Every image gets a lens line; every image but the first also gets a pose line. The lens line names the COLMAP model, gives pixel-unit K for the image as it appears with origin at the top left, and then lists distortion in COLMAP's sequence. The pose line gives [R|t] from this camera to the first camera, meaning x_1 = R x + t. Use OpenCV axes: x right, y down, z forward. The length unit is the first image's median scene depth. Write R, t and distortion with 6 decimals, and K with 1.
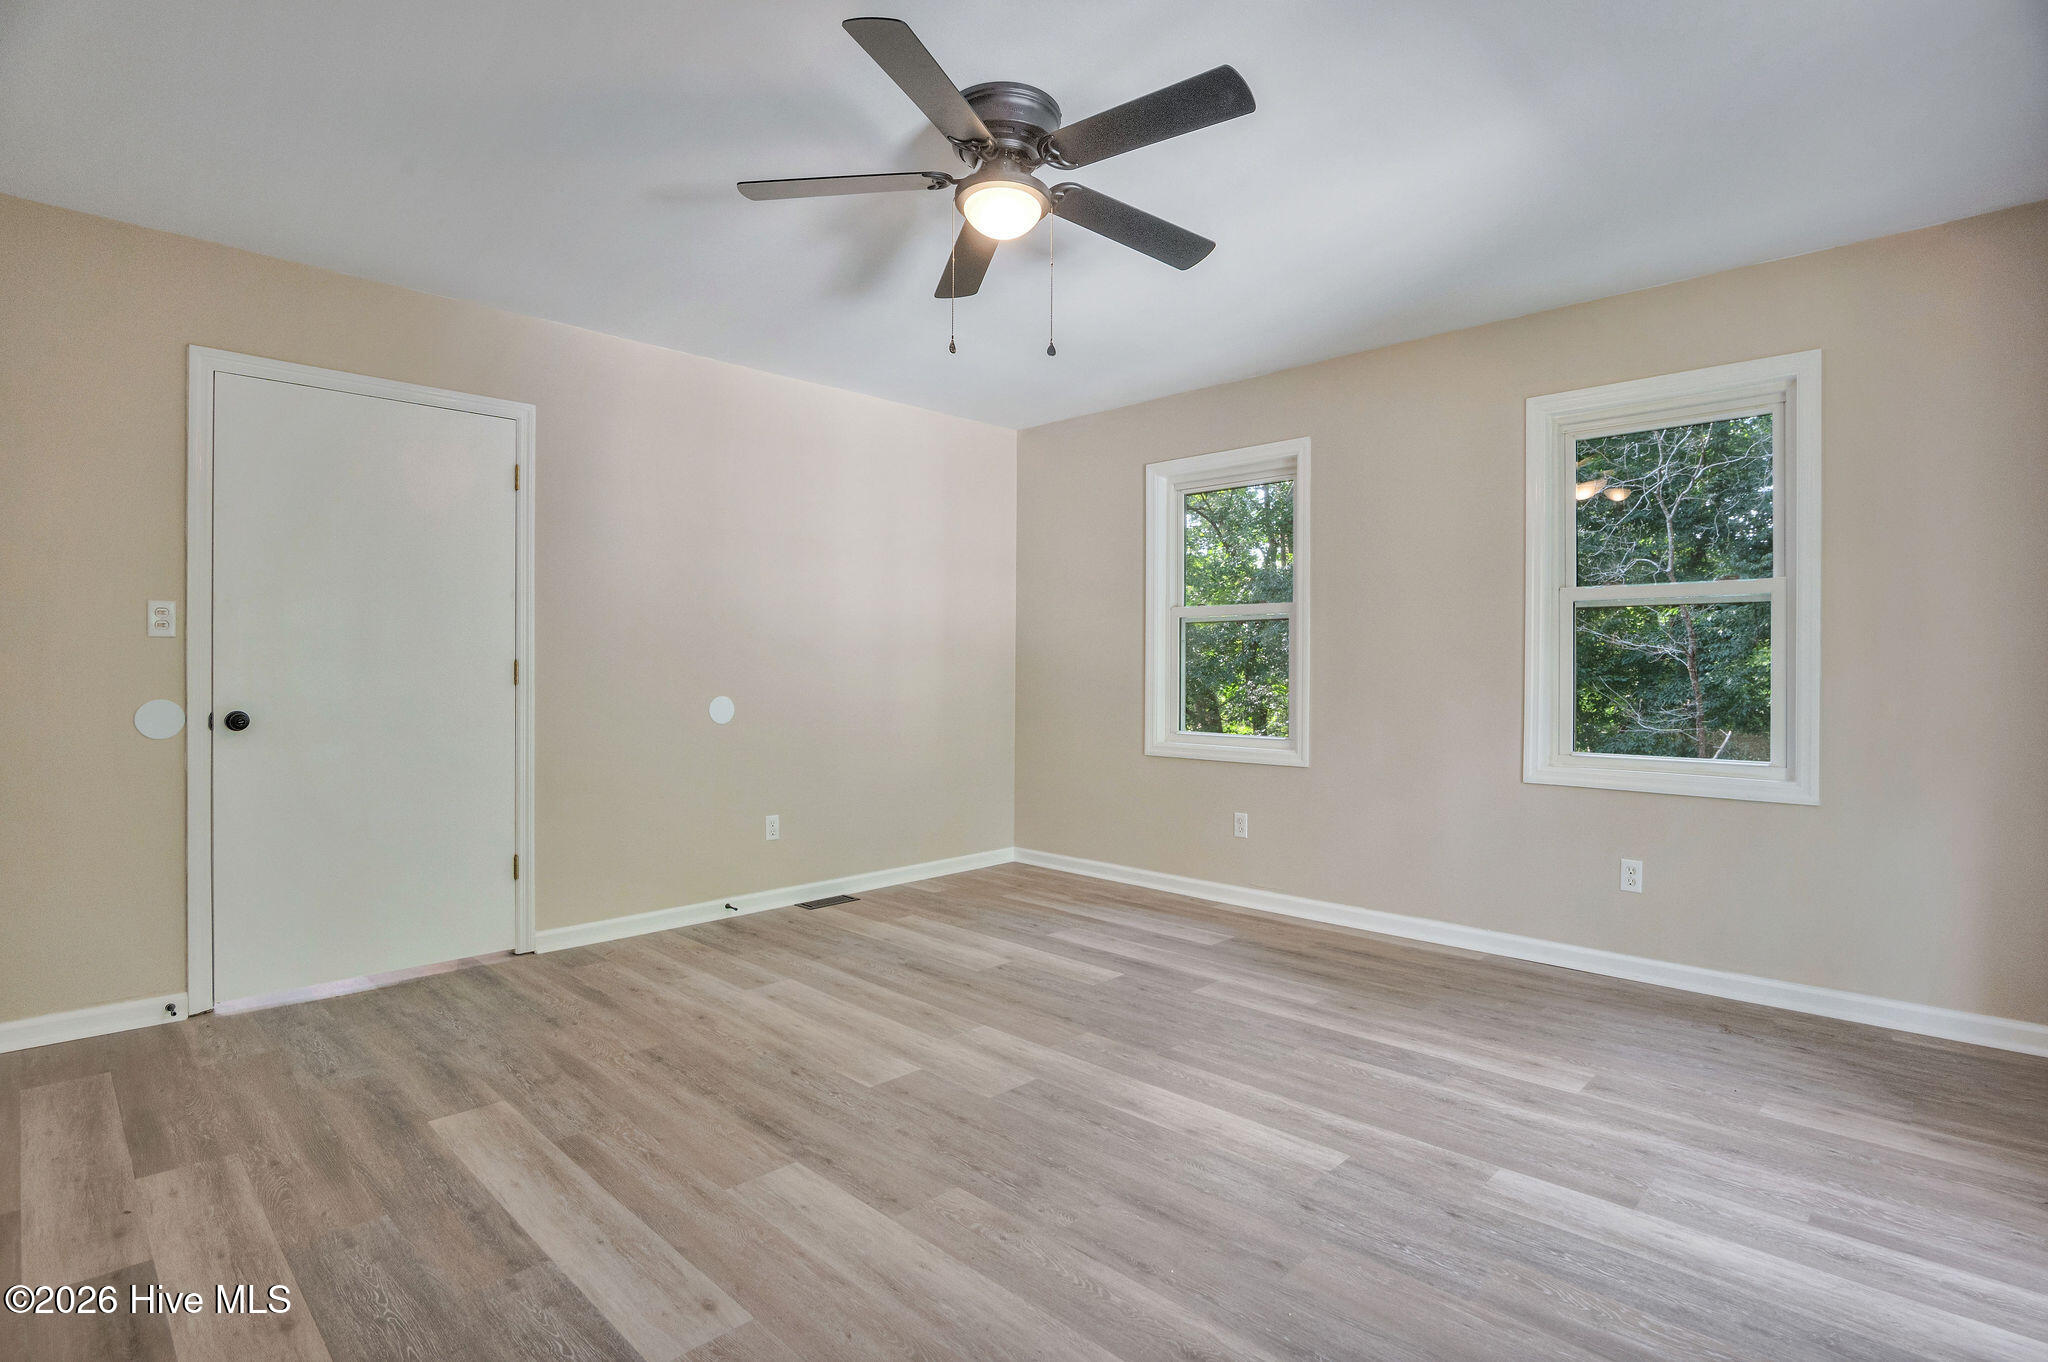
lens RADIAL K [[1007.9, 0, 1028.4], [0, 1007.9, 672.8], [0, 0, 1]] dist [-0.020081, -0.000137]
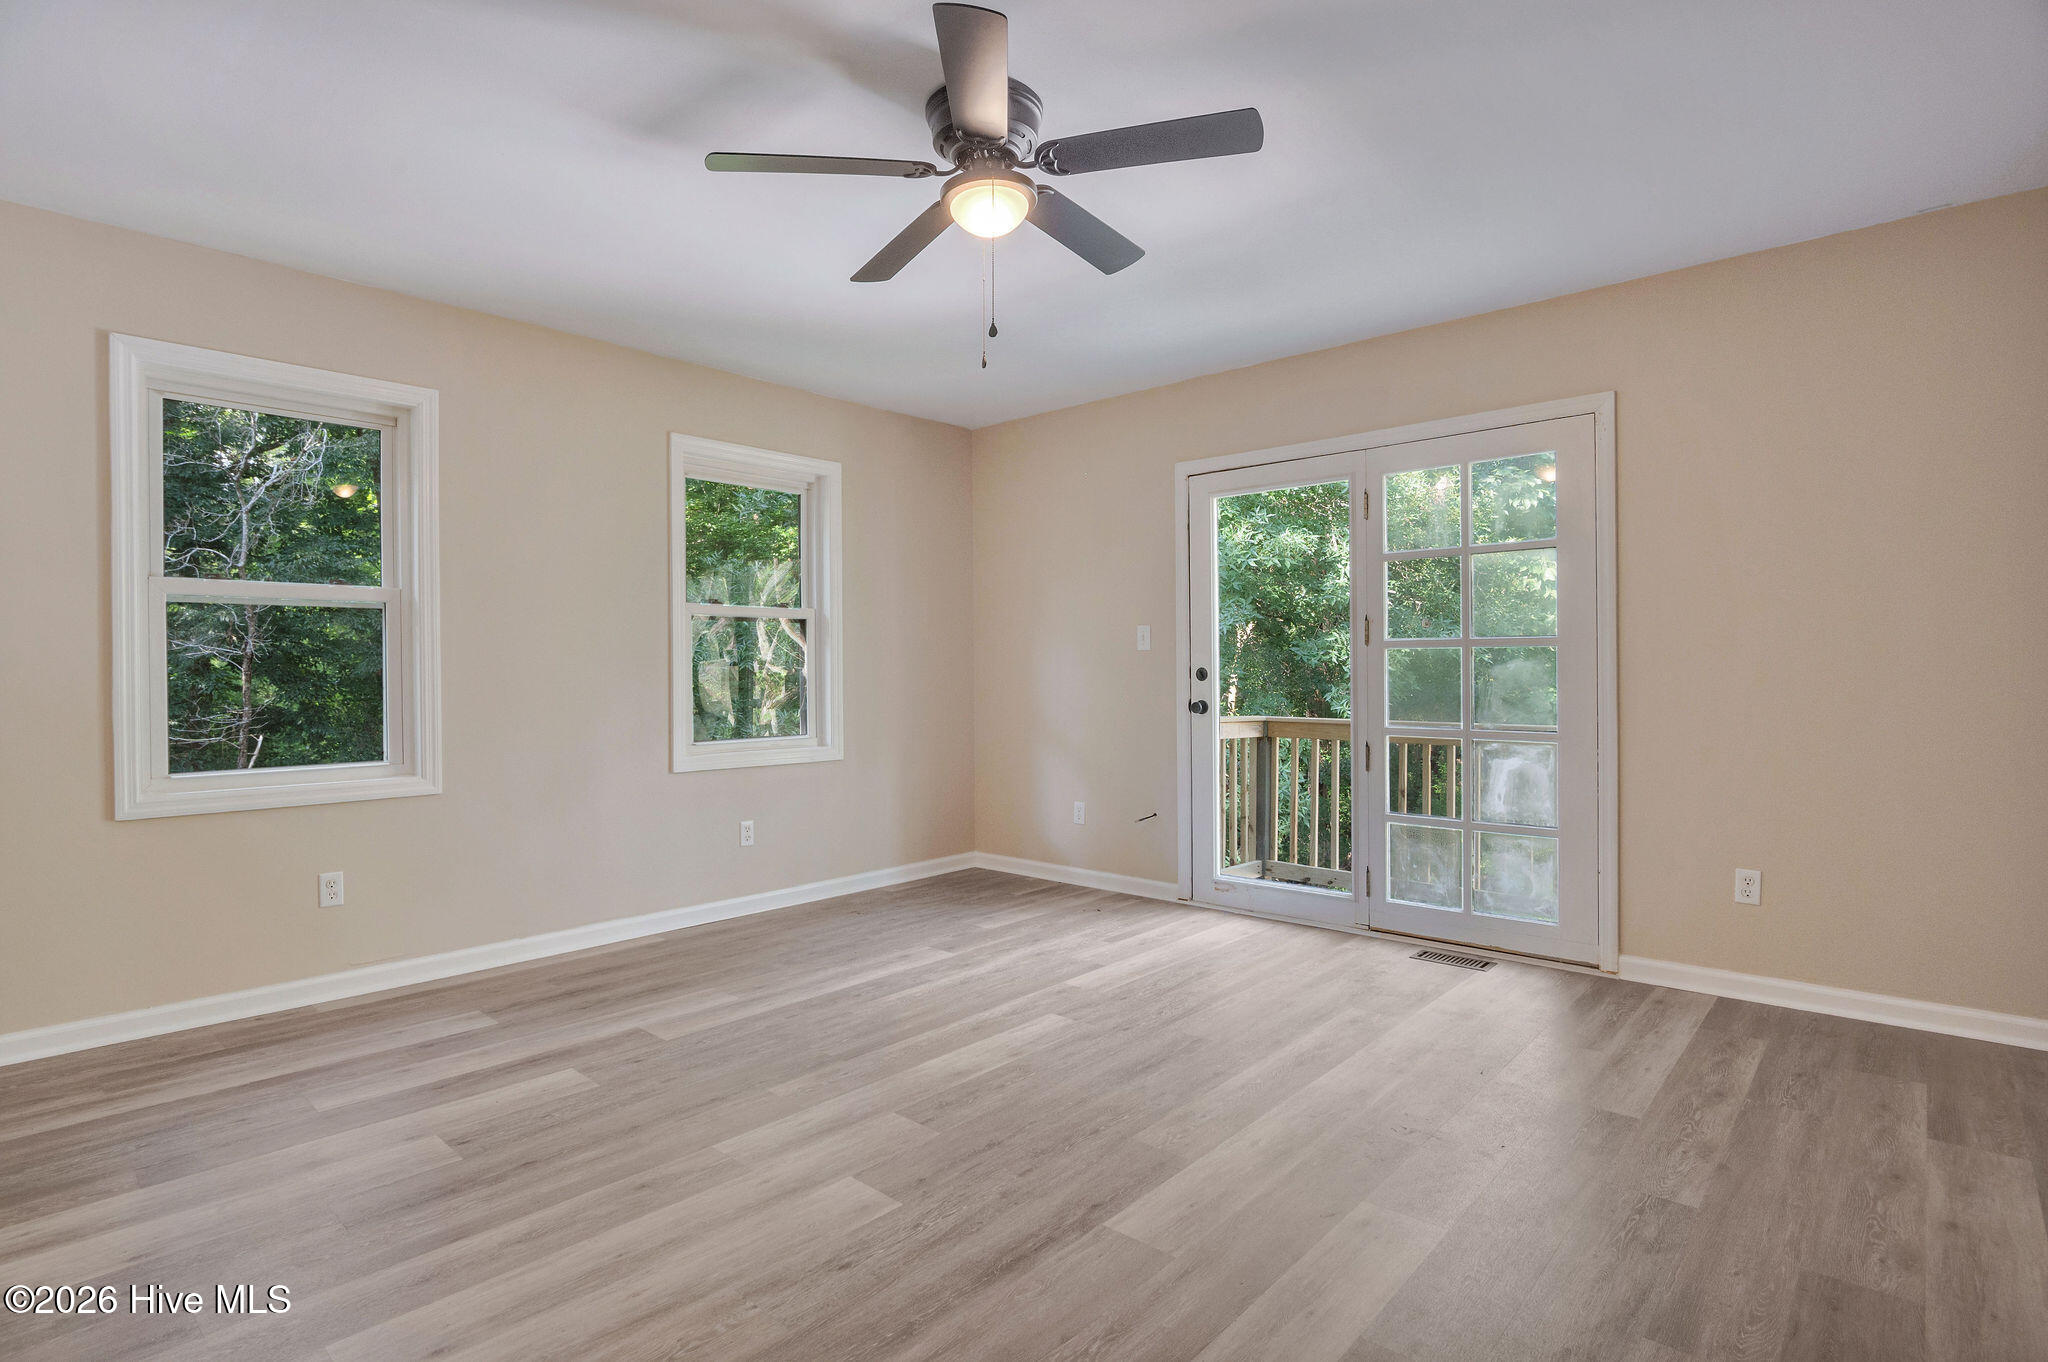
lens RADIAL K [[1007.9, 0, 1037.7], [0, 1007.9, 693.4], [0, 0, 1]] dist [-0.020081, -0.000137]
pose [[-0.046926, -0.023440, 0.998623, -0.844192], [0.009111, 0.999673, 0.023893, -0.004548], [-0.998857, 0.010219, -0.046697, 0.834334]]
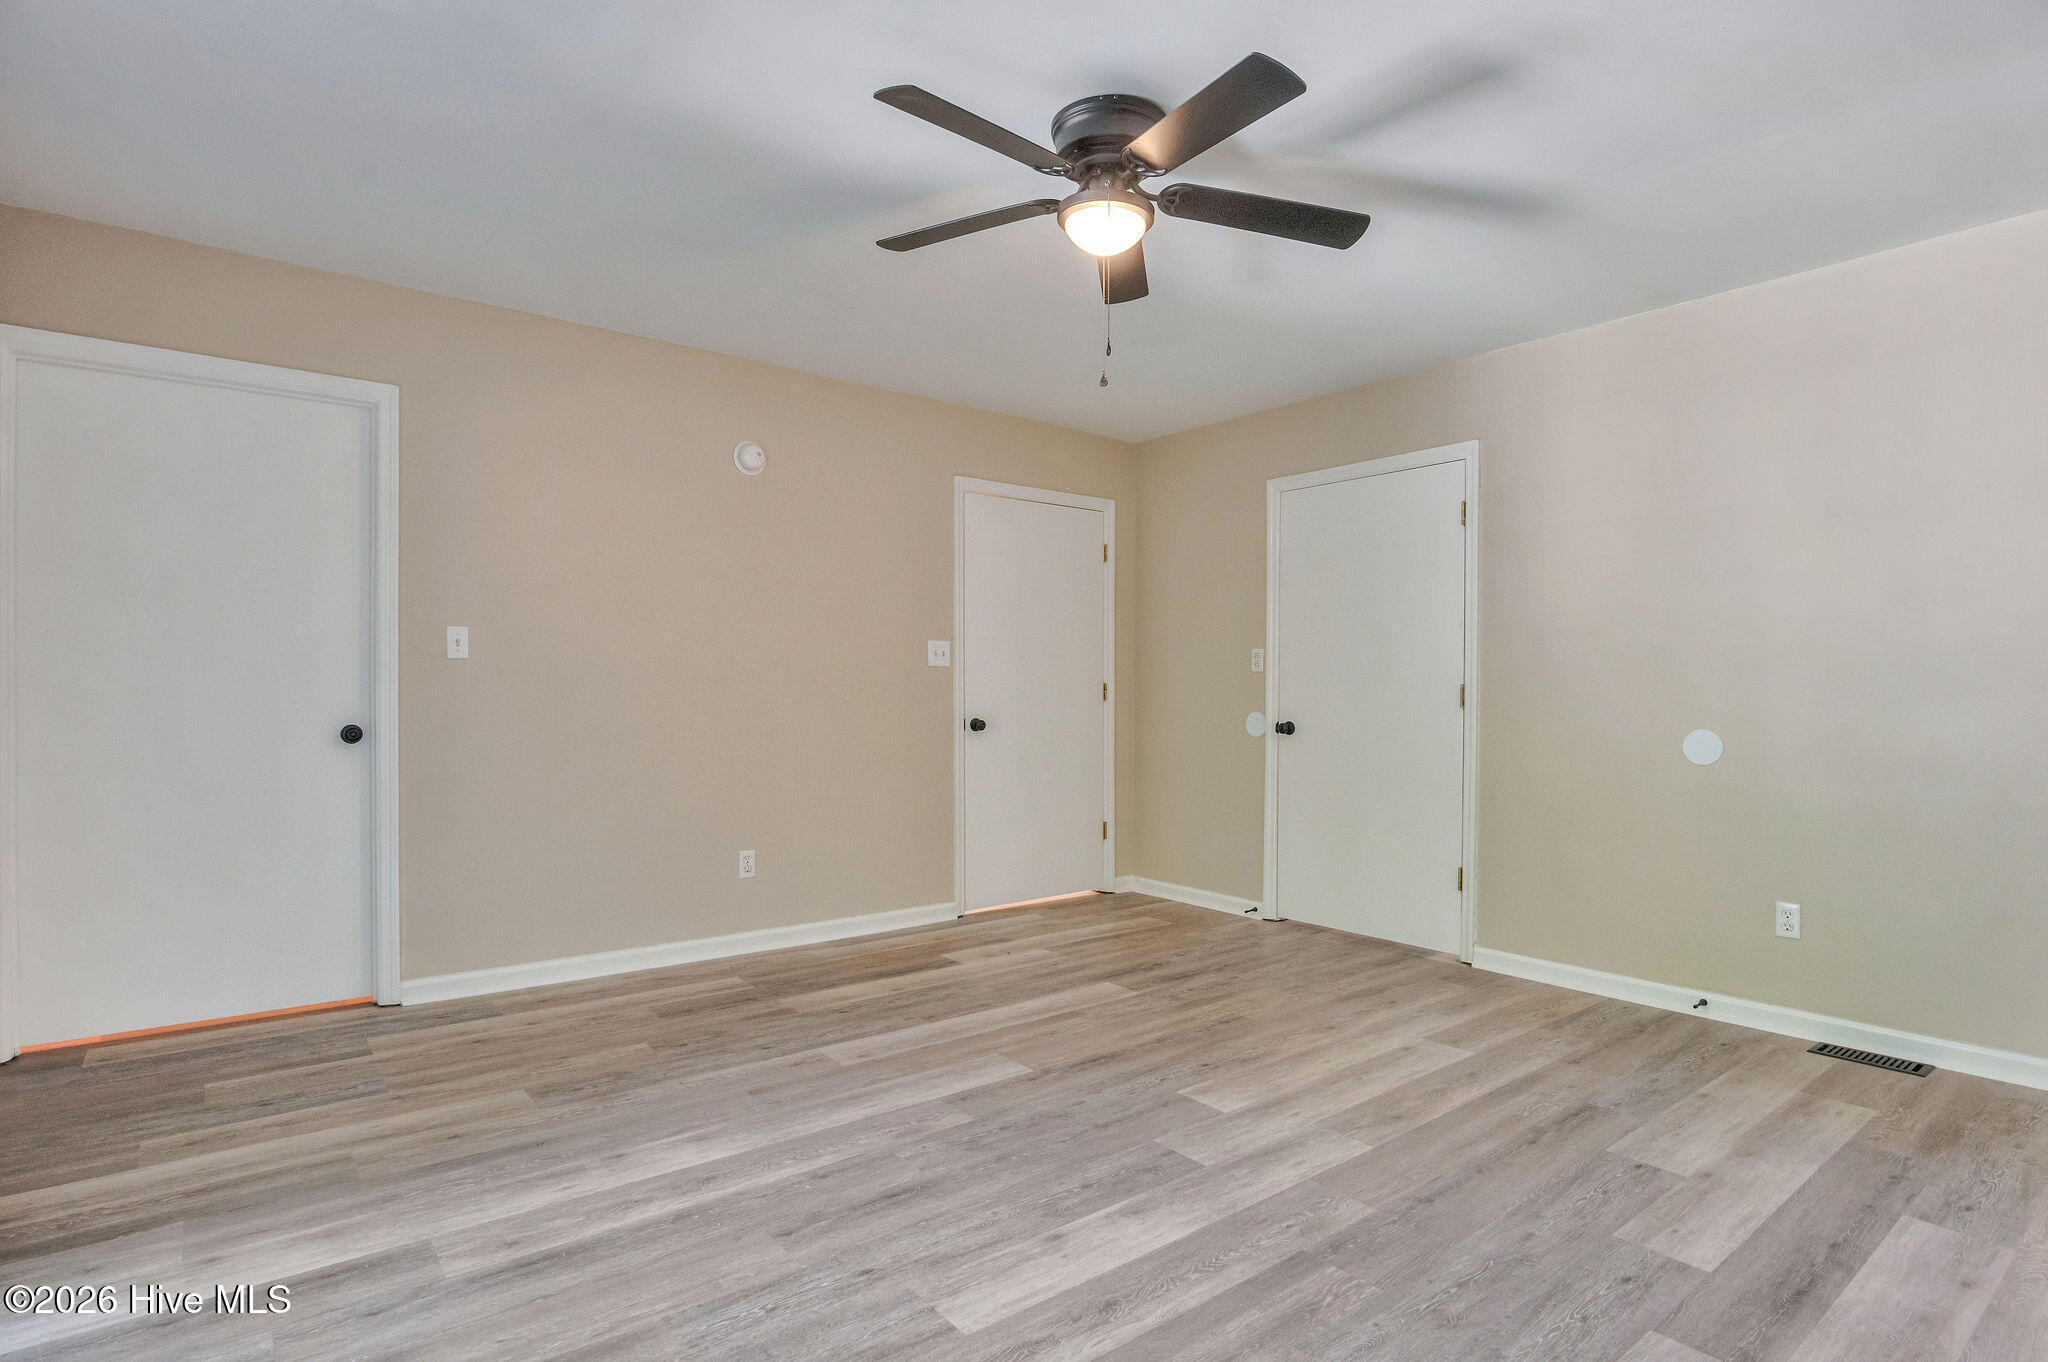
lens RADIAL K [[1007.9, 0, 1019.4], [0, 1007.9, 712.5], [0, 0, 1]] dist [-0.020081, -0.000137]
pose [[-0.131333, 0.012693, -0.991257, 0.805660], [-0.010984, 0.999838, 0.014258, 0.004502], [0.991277, 0.012760, -0.131173, 0.873552]]
